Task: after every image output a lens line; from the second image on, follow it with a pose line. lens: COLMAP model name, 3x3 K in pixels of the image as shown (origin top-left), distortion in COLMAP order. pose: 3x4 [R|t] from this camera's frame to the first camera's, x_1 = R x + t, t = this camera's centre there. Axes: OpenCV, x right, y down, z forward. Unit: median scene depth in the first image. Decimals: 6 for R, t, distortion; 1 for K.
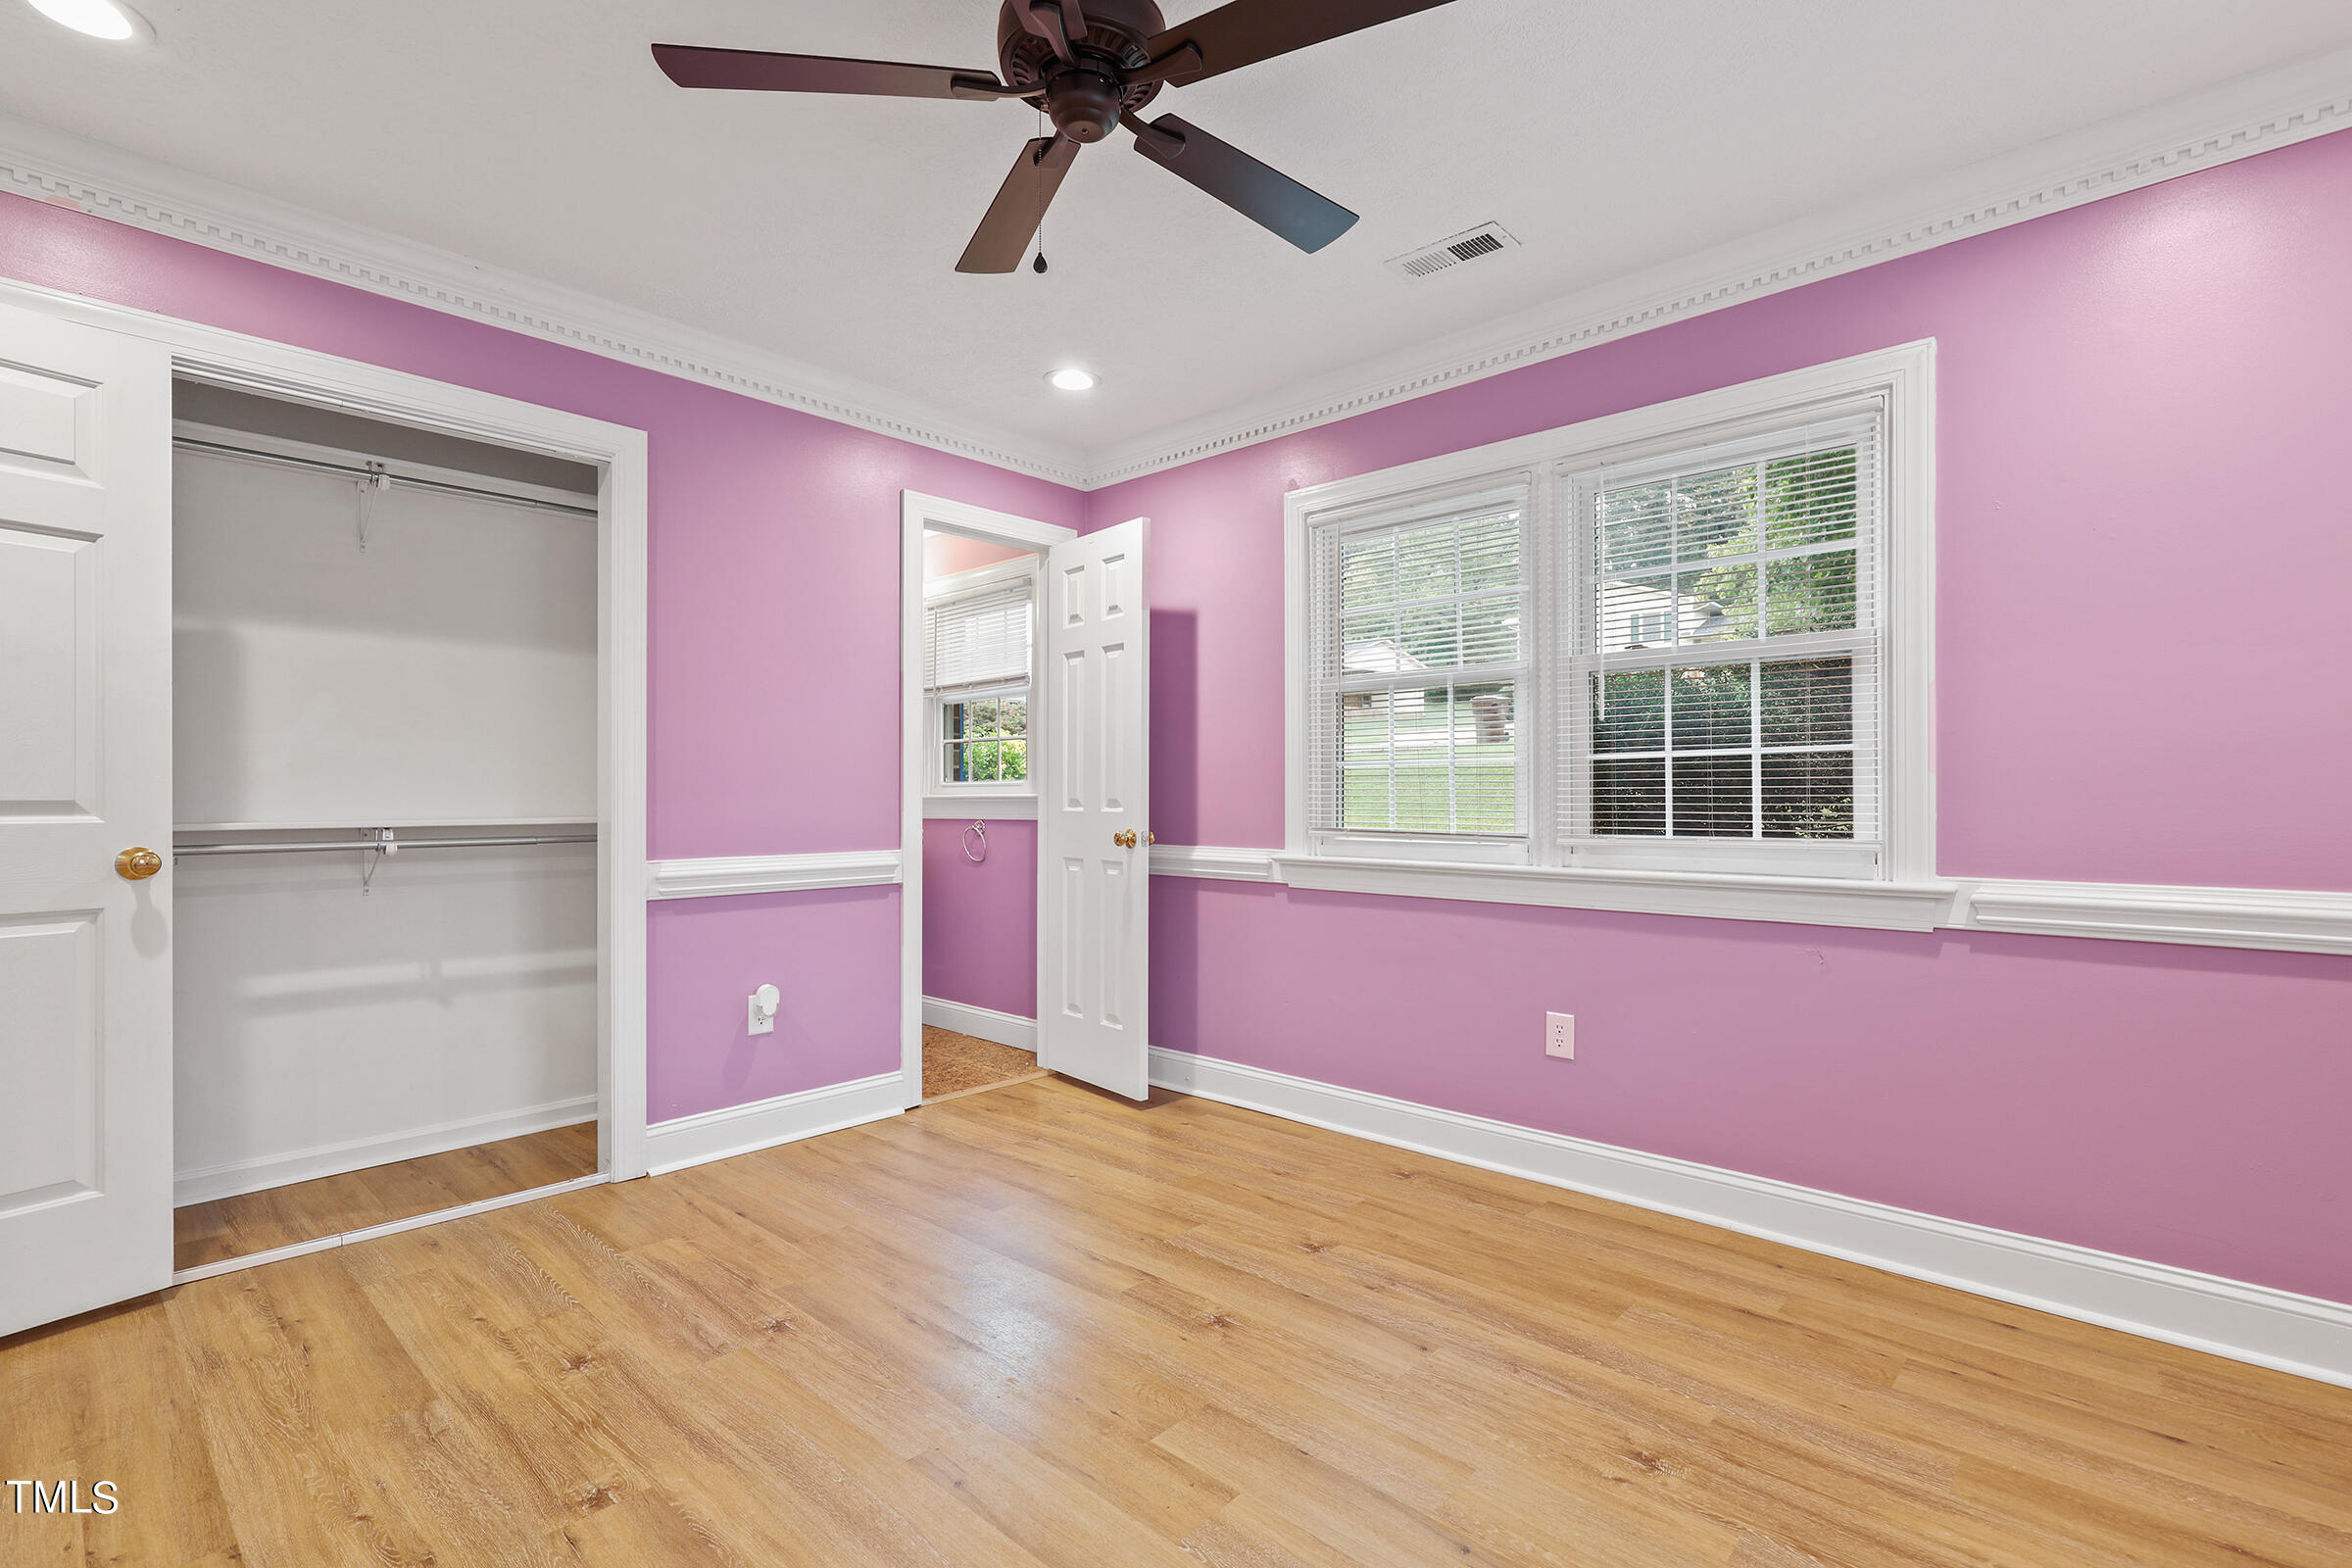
lens RADIAL K [[1083.3, 0, 1193.0], [0, 1083.3, 793.1], [0, 0, 1]] dist [0.005640, -0.000196]
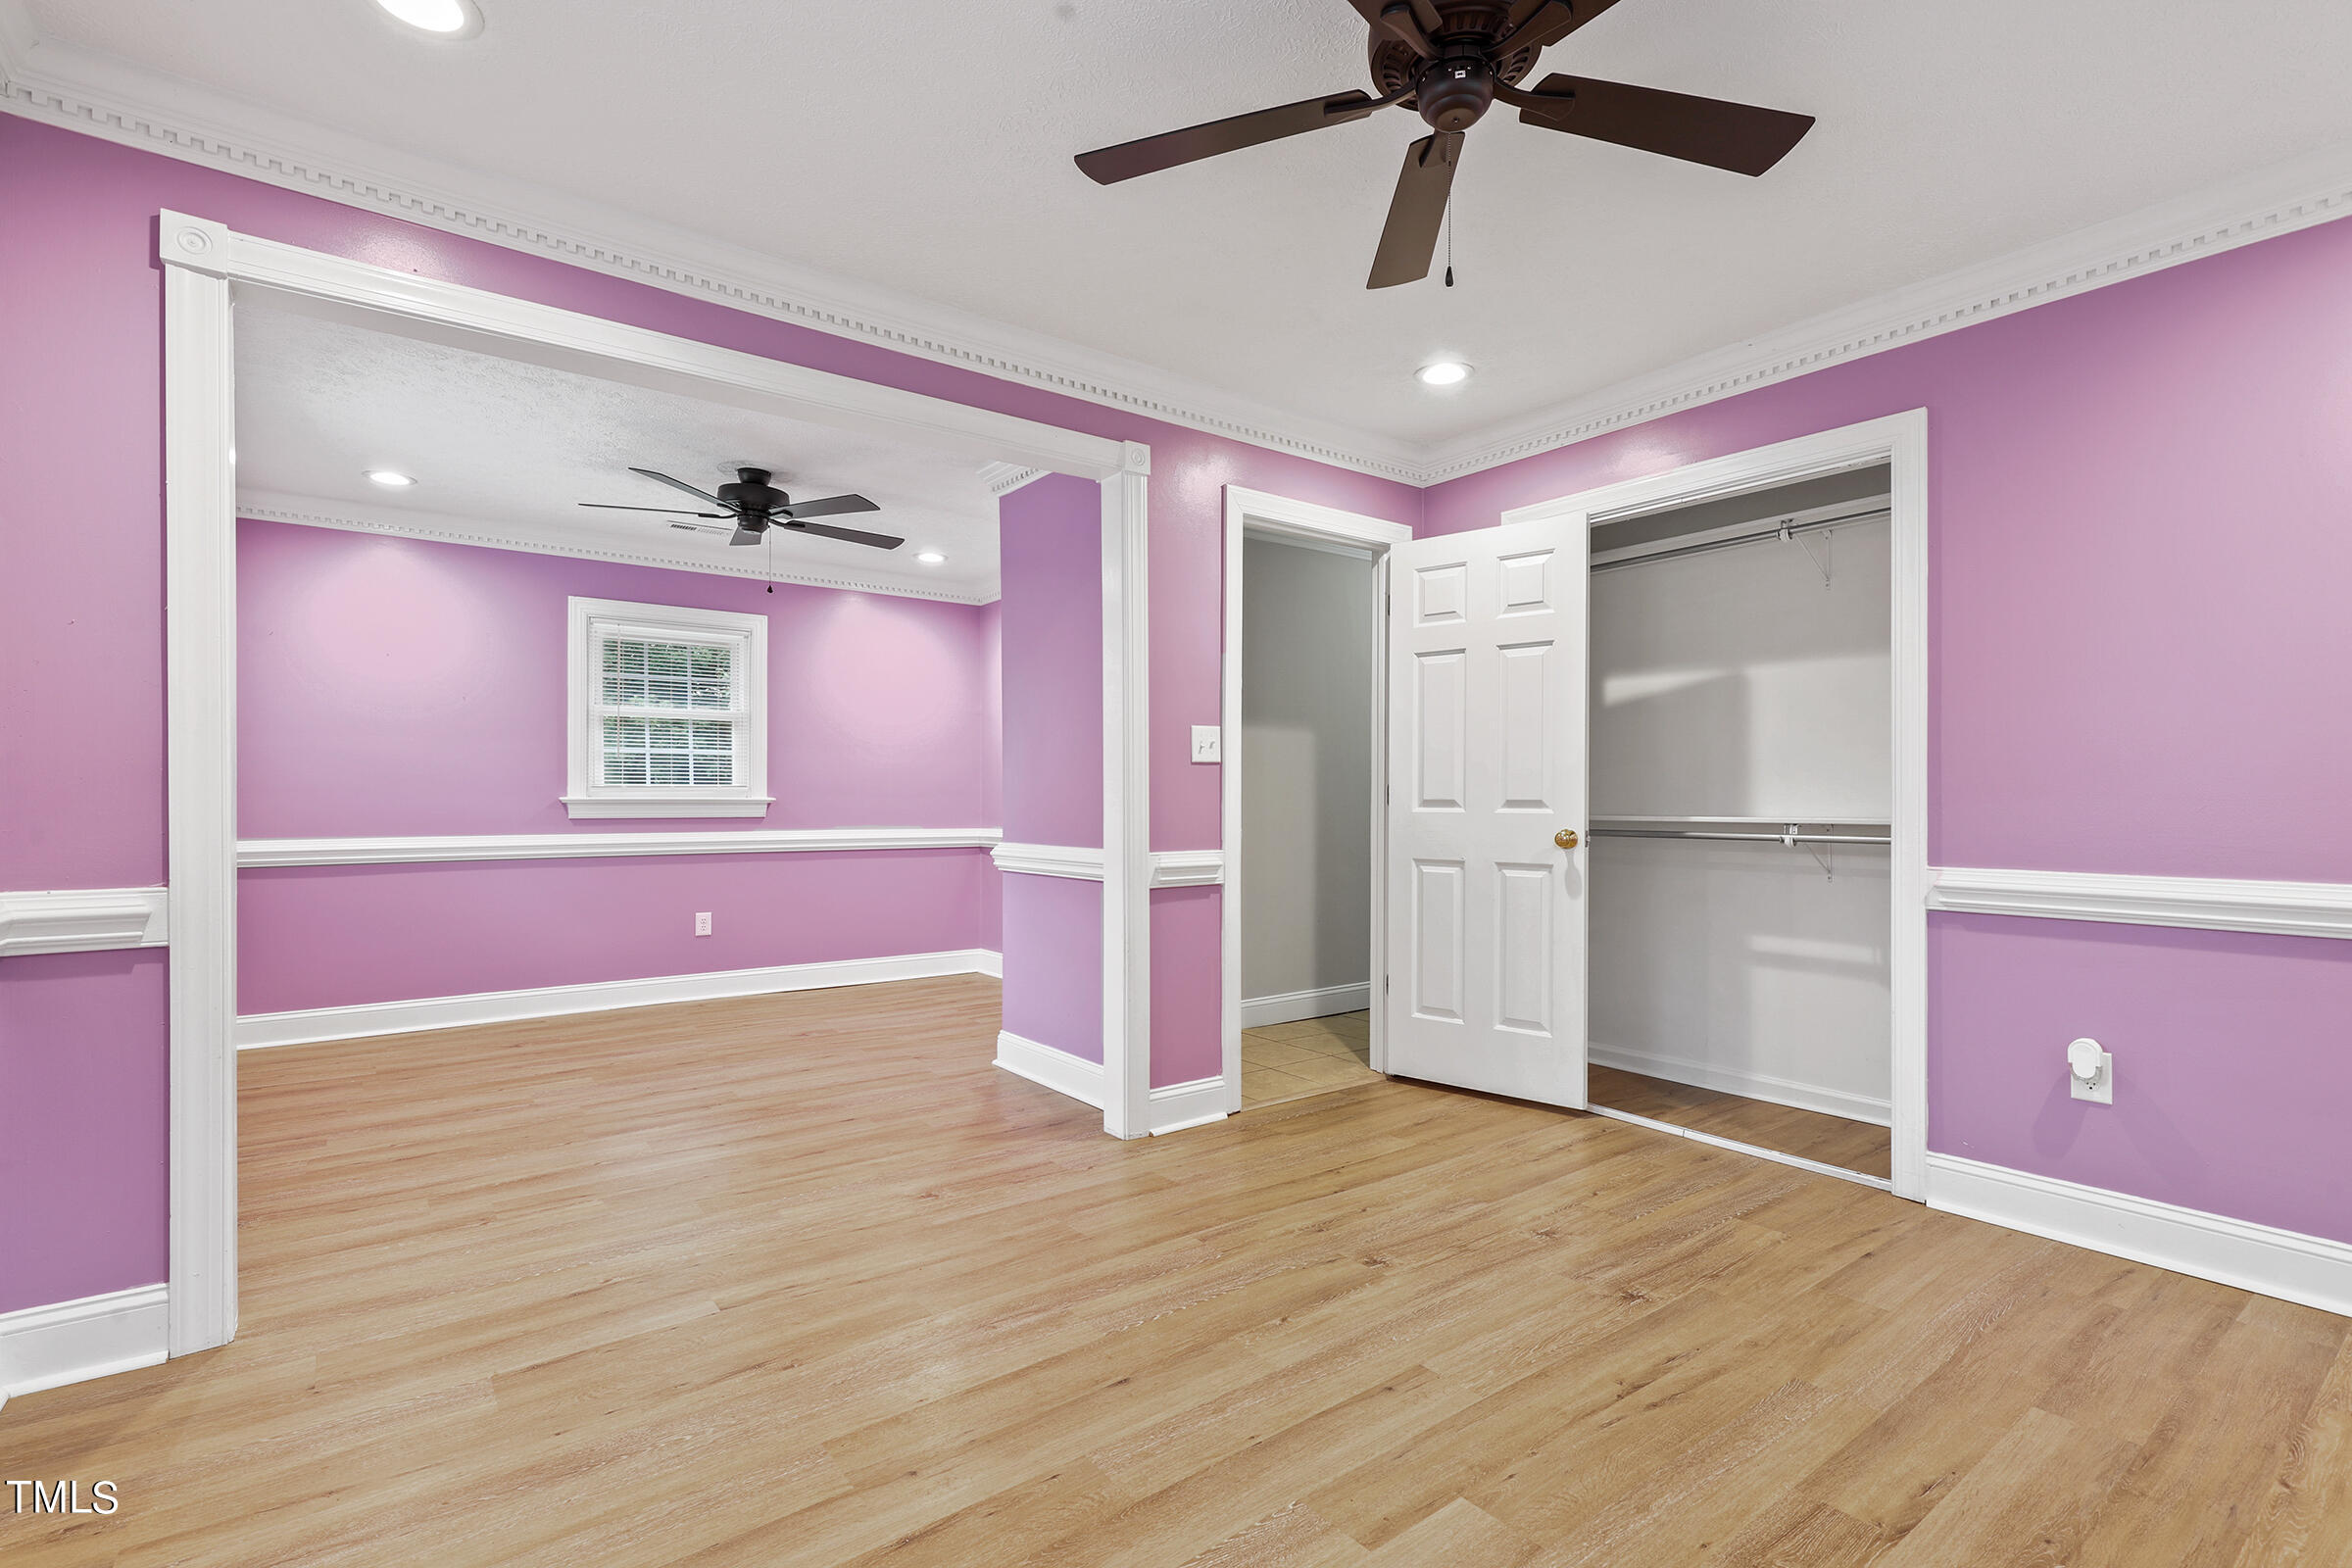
lens RADIAL K [[1083.3, 0, 1193.0], [0, 1083.3, 793.1], [0, 0, 1]] dist [0.005640, -0.000196]
pose [[-0.167817, -0.003390, -0.985812, 0.667504], [0.001870, 0.999991, -0.003757, 0.001655], [0.985816, -0.002474, -0.167809, 0.683520]]
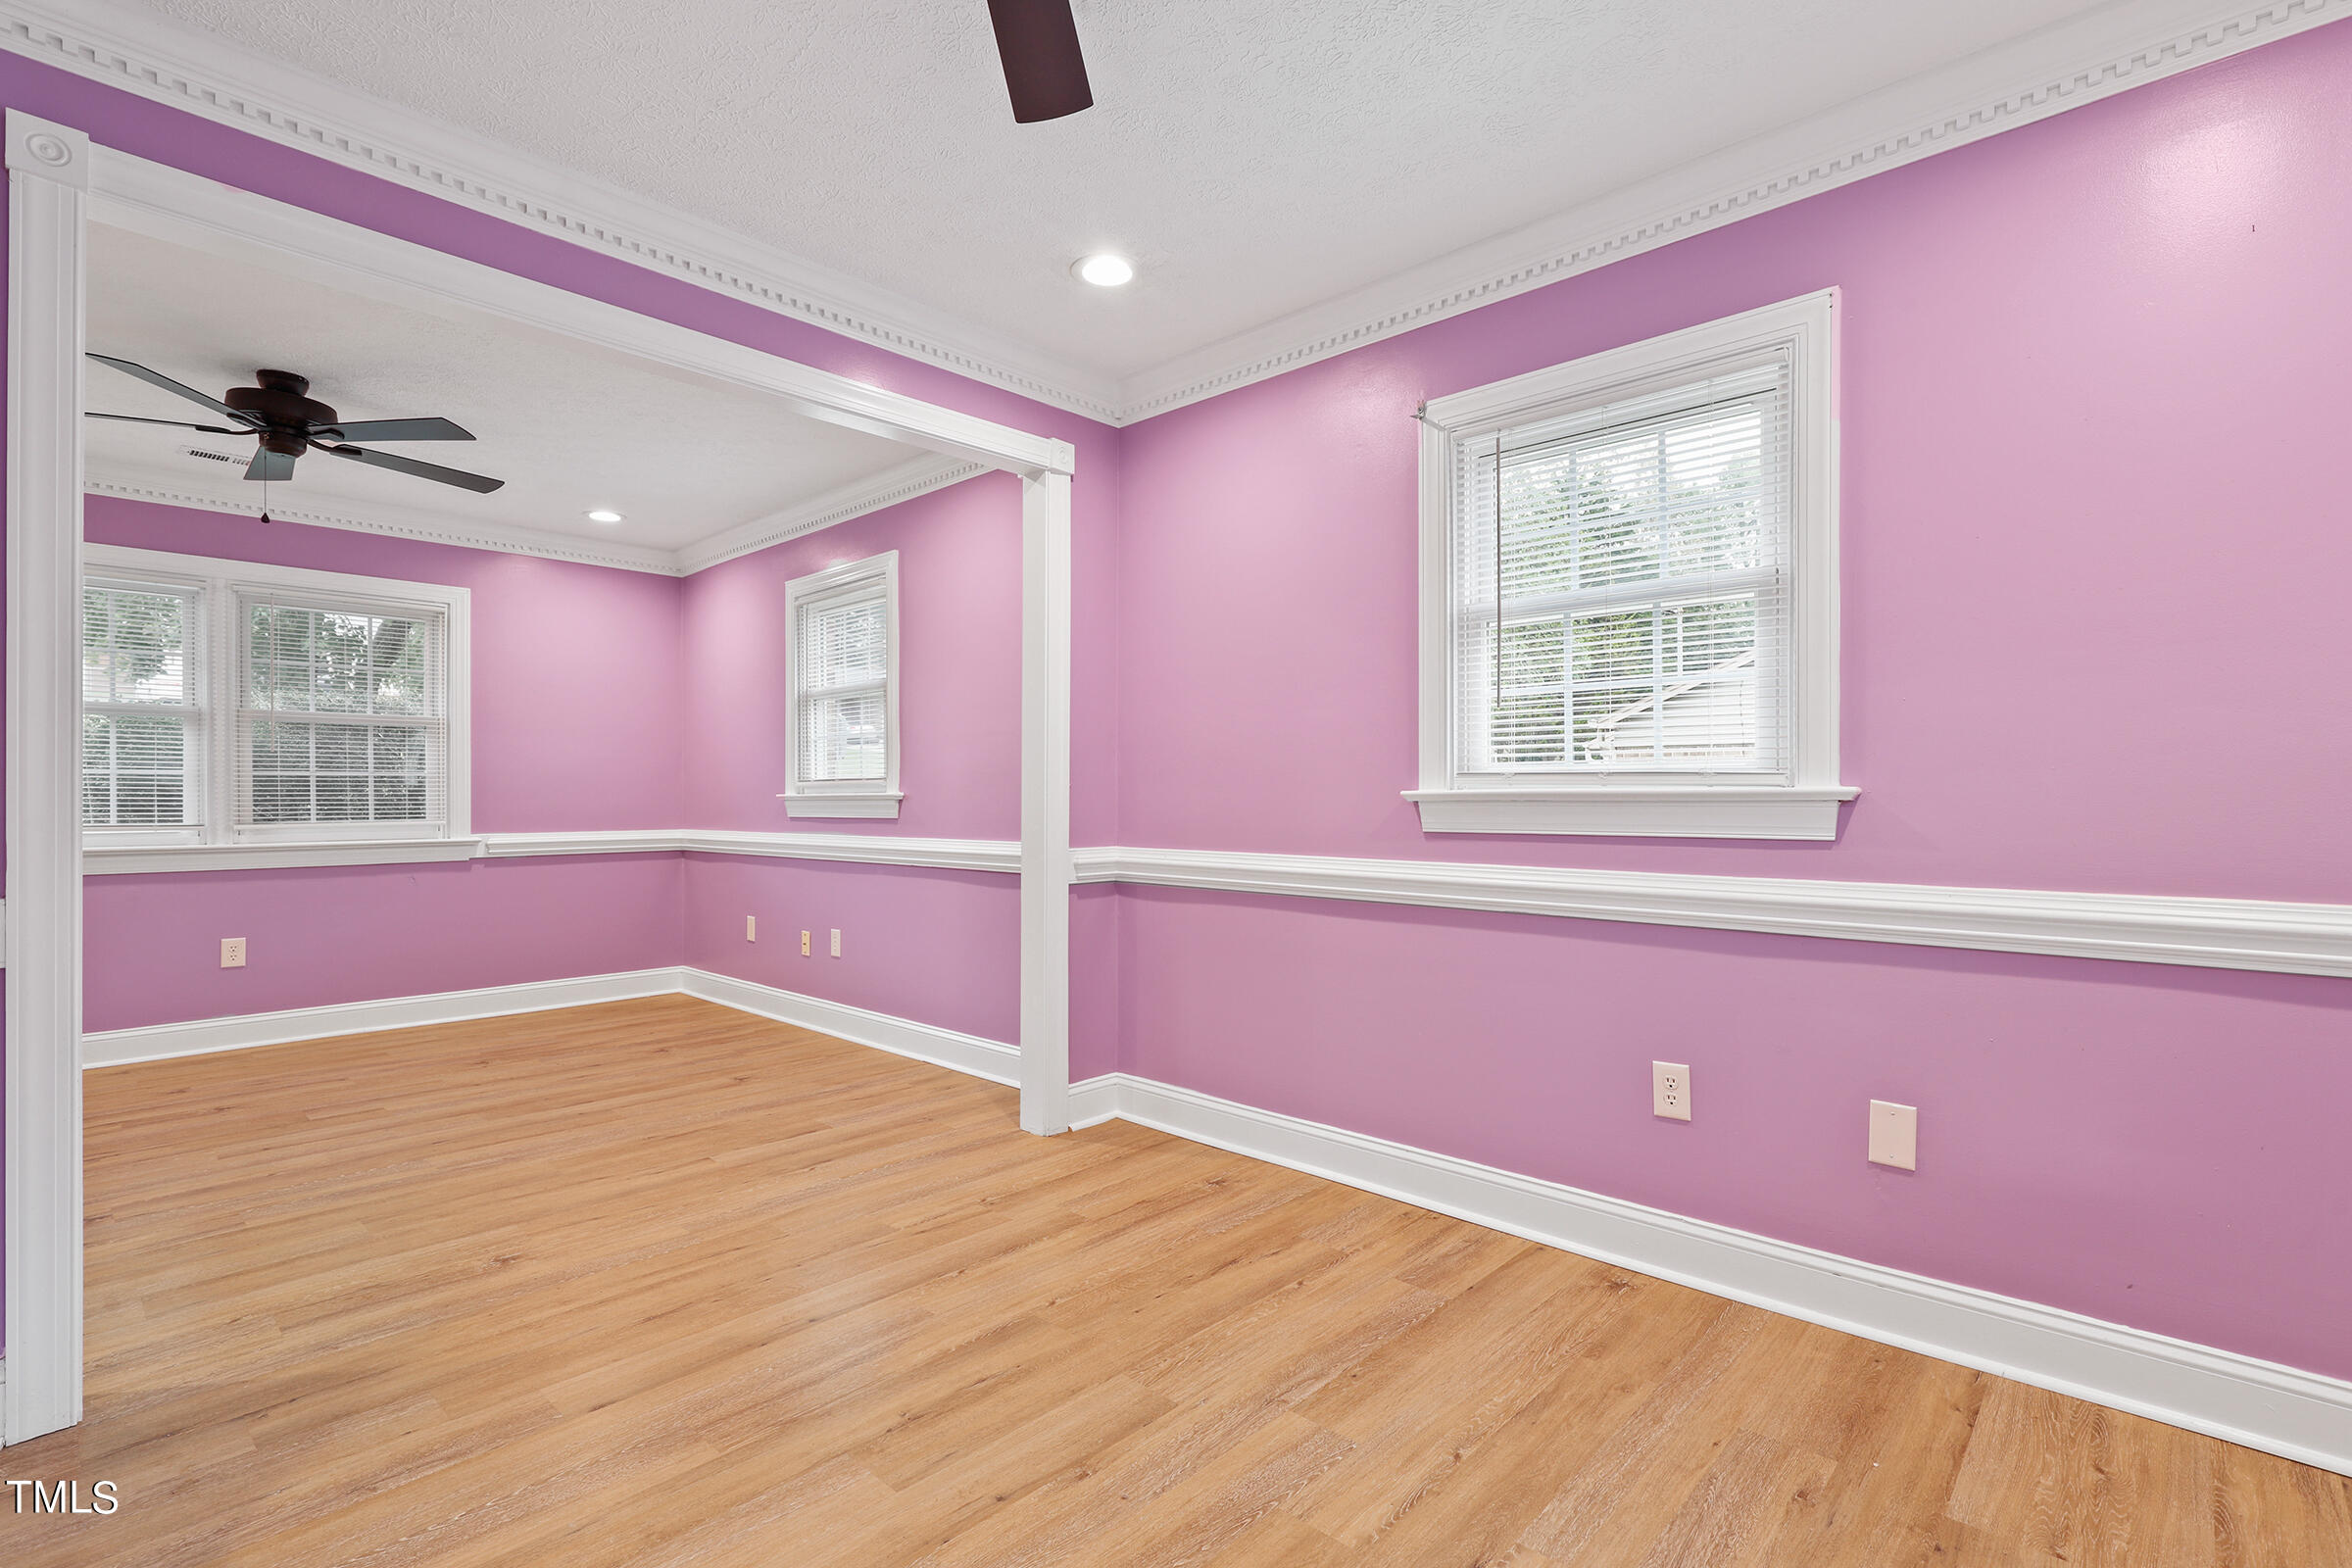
lens RADIAL K [[1083.3, 0, 1193.0], [0, 1083.3, 793.1], [0, 0, 1]] dist [0.005640, -0.000196]
pose [[-0.004294, 0.005538, 0.999975, -1.515938], [0.003379, 0.999979, -0.005524, 0.007854], [-0.999985, 0.003355, -0.004313, -0.461781]]
